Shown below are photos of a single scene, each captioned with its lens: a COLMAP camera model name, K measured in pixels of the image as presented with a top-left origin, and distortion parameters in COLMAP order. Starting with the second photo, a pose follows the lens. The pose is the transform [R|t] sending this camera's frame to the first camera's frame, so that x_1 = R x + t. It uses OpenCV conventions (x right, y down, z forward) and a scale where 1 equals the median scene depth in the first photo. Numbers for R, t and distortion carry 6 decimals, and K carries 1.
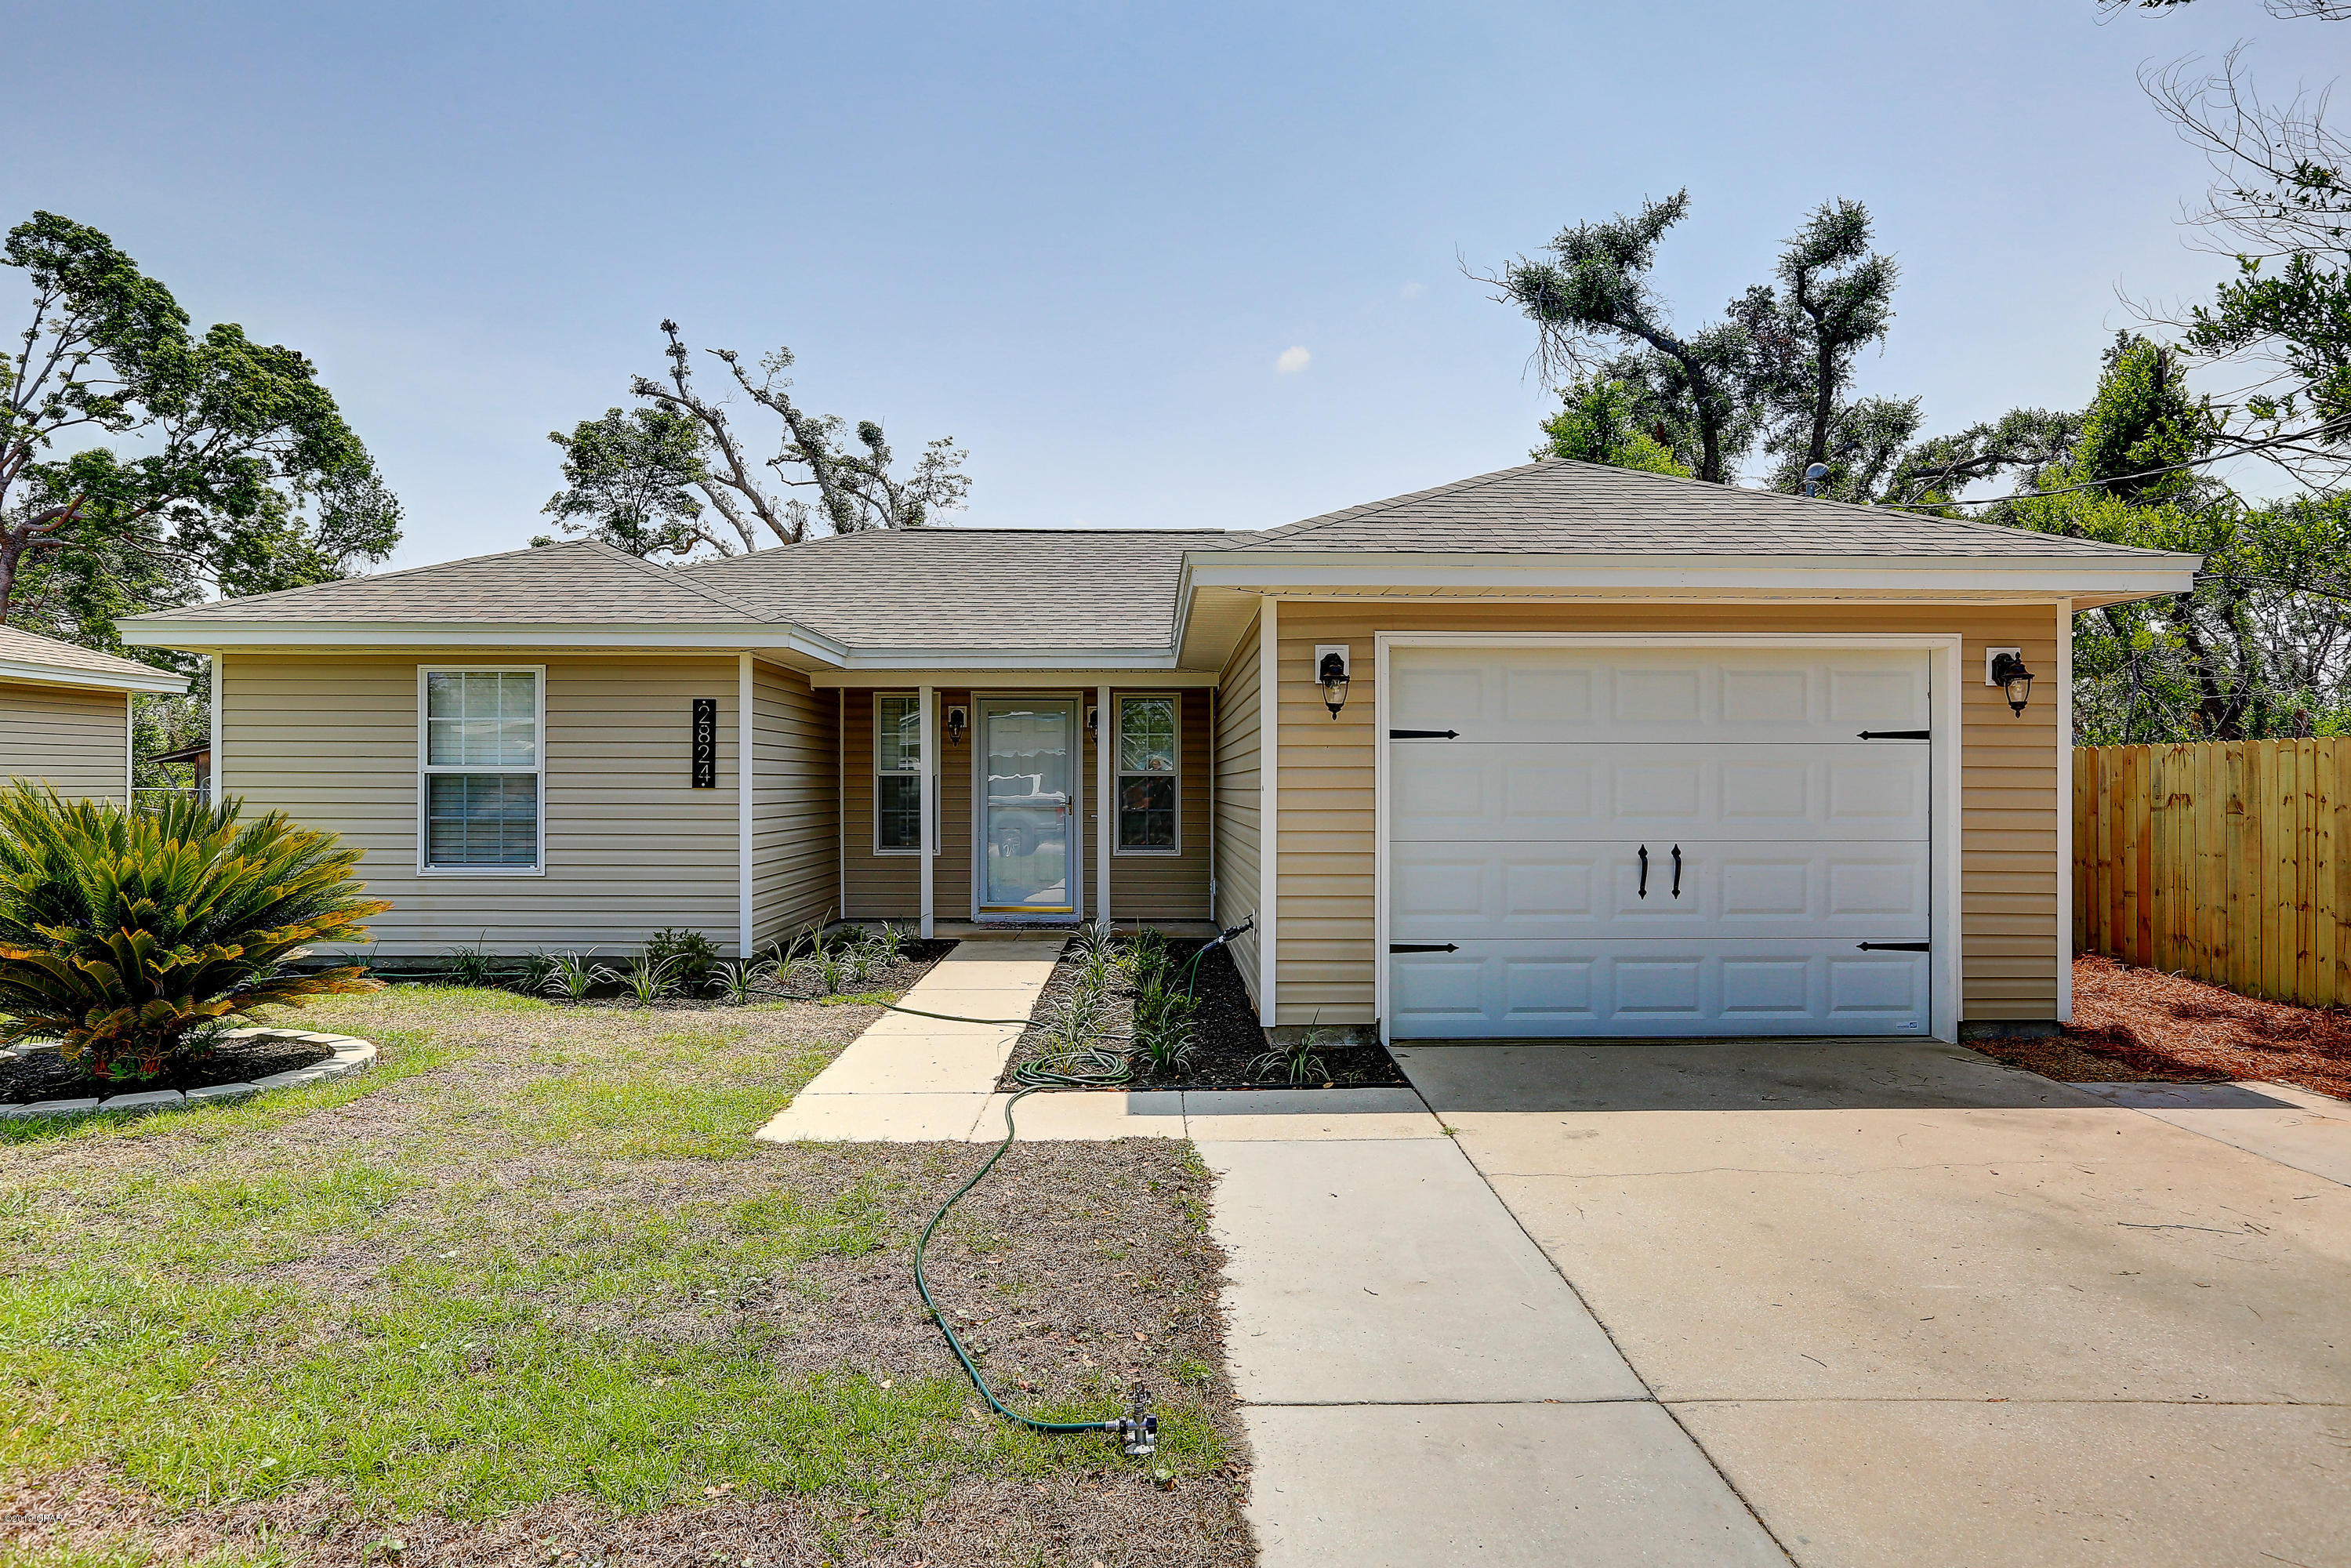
lens RADIAL K [[1426.0, 0, 1181.3], [0, 1426.0, 788.0], [0, 0, 1]] dist [-0.015666, 0.012767]
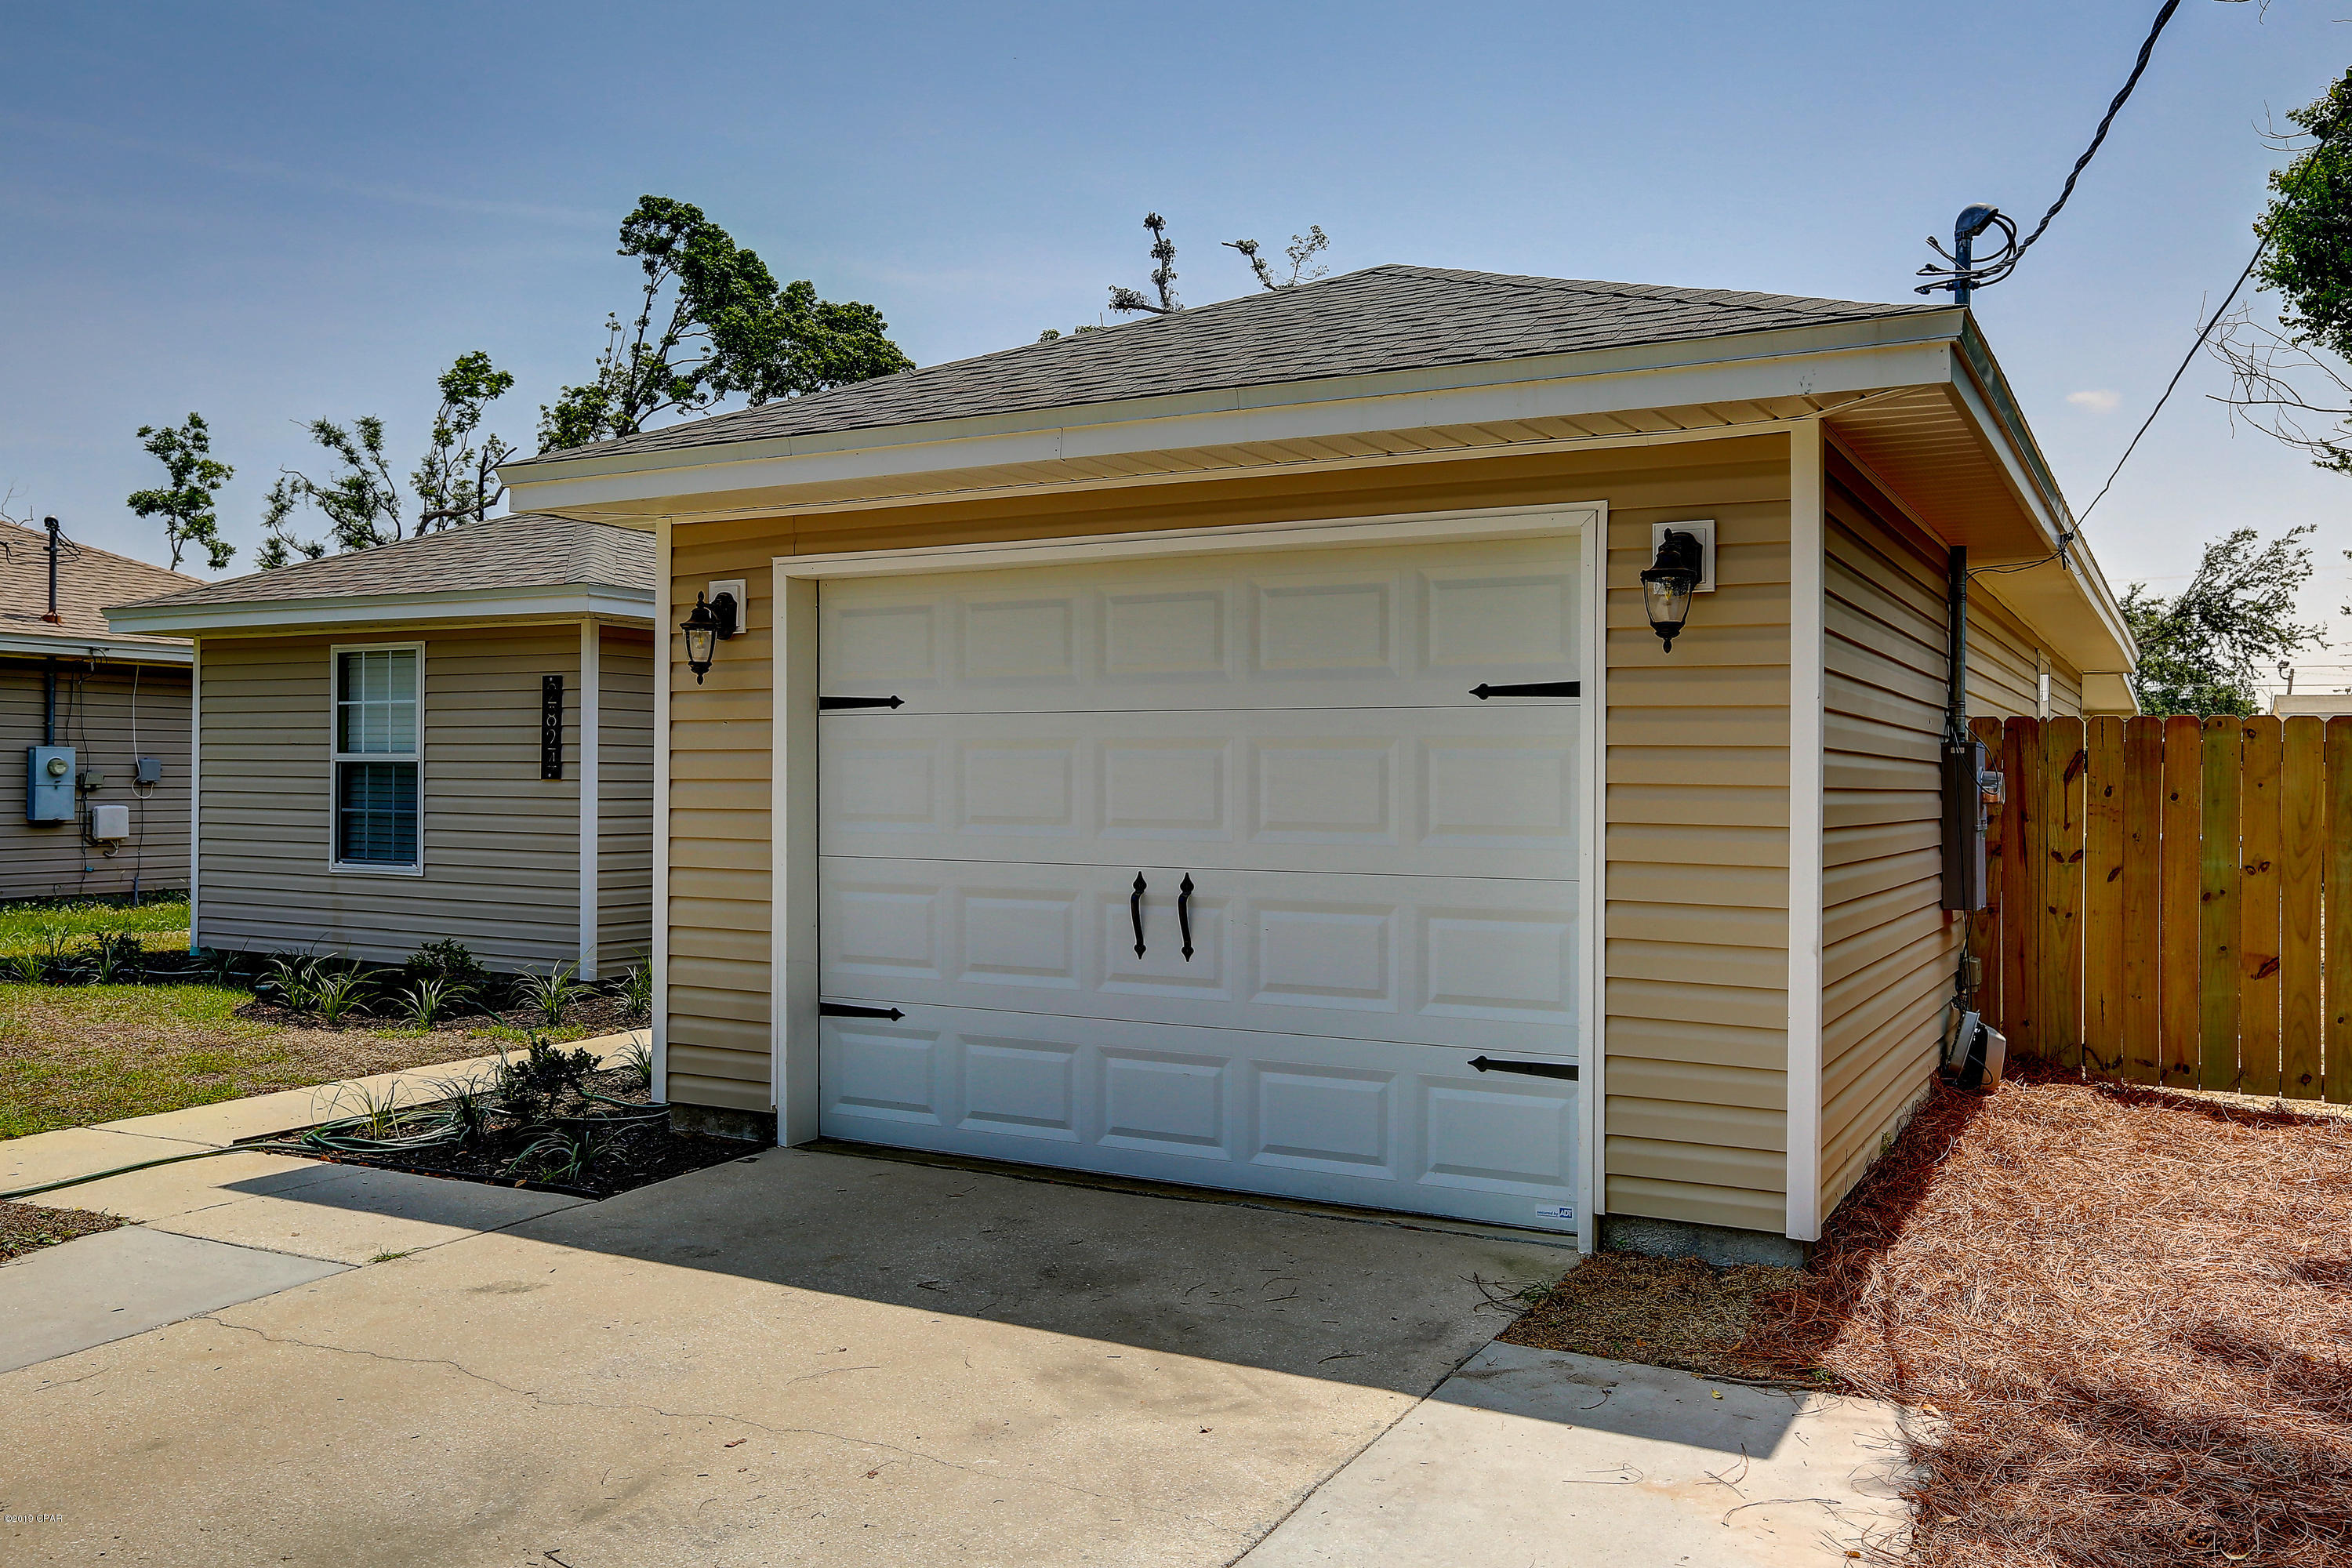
lens RADIAL K [[1866.3, 0, 1178.7], [0, 1866.3, 785.7], [0, 0, 1]] dist [-0.000474, 0.004598]
pose [[0.865061, 0.006309, -0.501627, 0.554281], [-0.007181, 0.999974, 0.000193, 0.000958], [0.501615, 0.003435, 0.865084, 0.217271]]
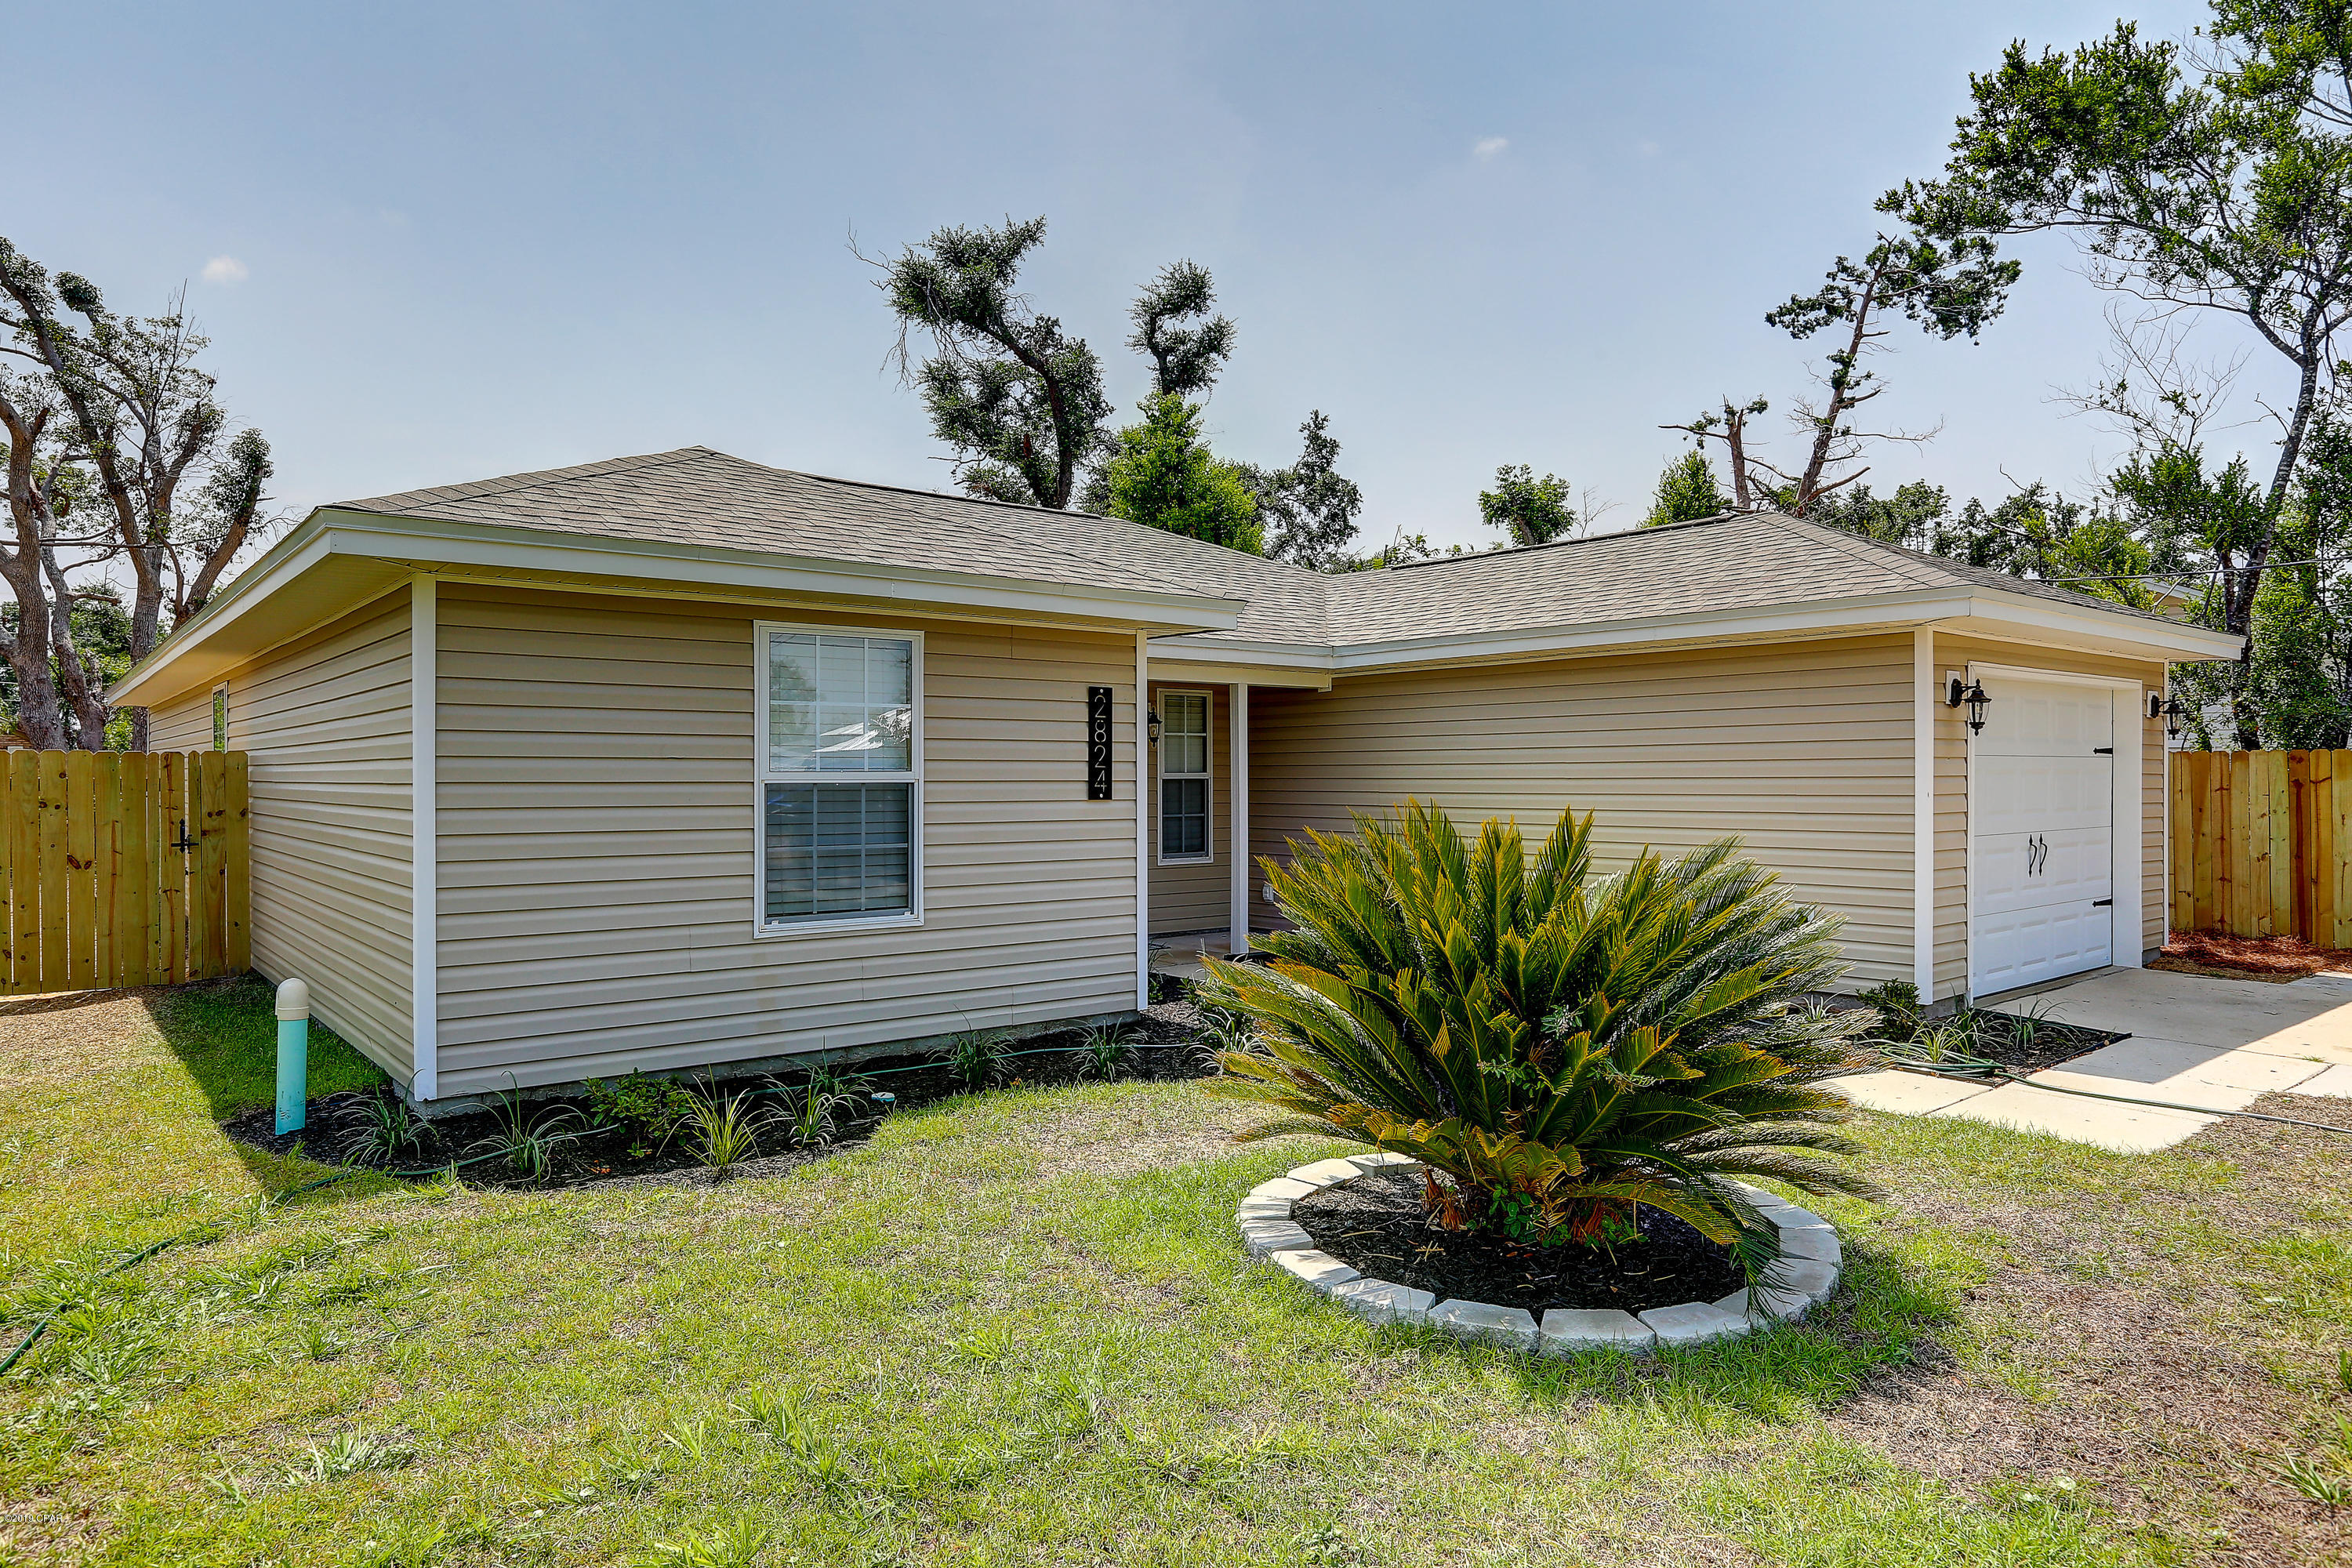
lens RADIAL K [[1426.5, 0, 1191.7], [0, 1426.5, 775.6], [0, 0, 1]] dist [-0.015666, 0.012767]
pose [[0.786020, -0.006237, 0.618169, -0.780819], [0.007800, 0.999970, 0.000171, -0.013174], [-0.618151, 0.004687, 0.786045, 0.350236]]
